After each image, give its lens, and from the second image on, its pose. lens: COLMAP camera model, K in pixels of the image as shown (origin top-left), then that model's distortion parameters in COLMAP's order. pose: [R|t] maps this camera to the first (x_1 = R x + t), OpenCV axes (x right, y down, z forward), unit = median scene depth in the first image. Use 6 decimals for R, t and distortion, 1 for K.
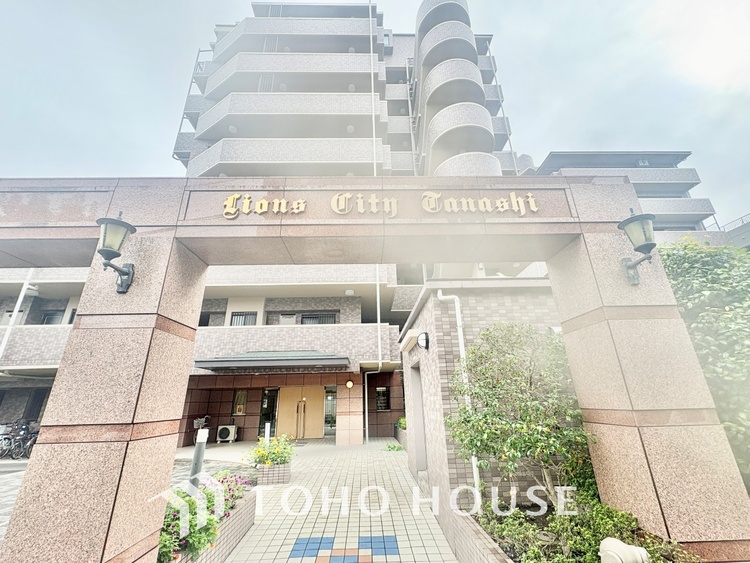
lens RADIAL K [[316.4, 0, 374.8], [0, 316.4, 280.9], [0, 0, 1]] dist [-0.000390, 0.000468]
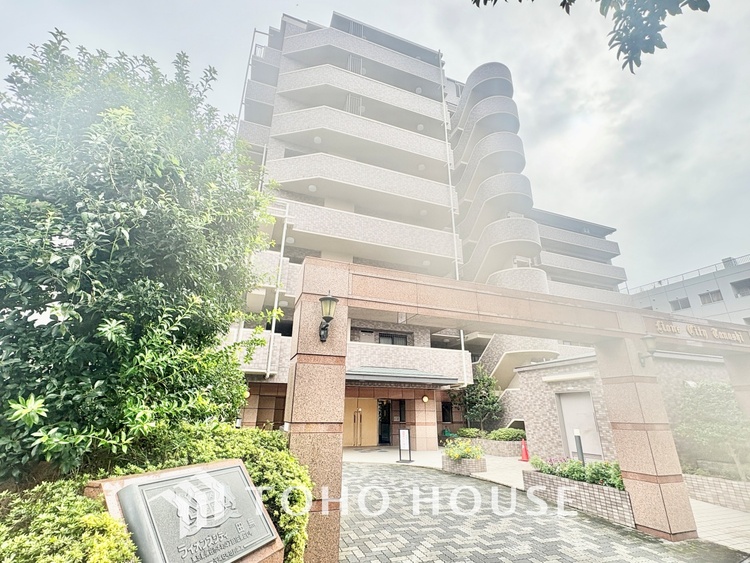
lens RADIAL K [[348.8, 0, 374.2], [0, 348.8, 281.0], [0, 0, 1]] dist [-0.001554, -0.000074]
pose [[0.944836, 0.147714, 0.292343, -1.893852], [-0.147473, 0.988799, -0.022993, -0.126285], [-0.292465, -0.021388, 0.956037, -0.447798]]
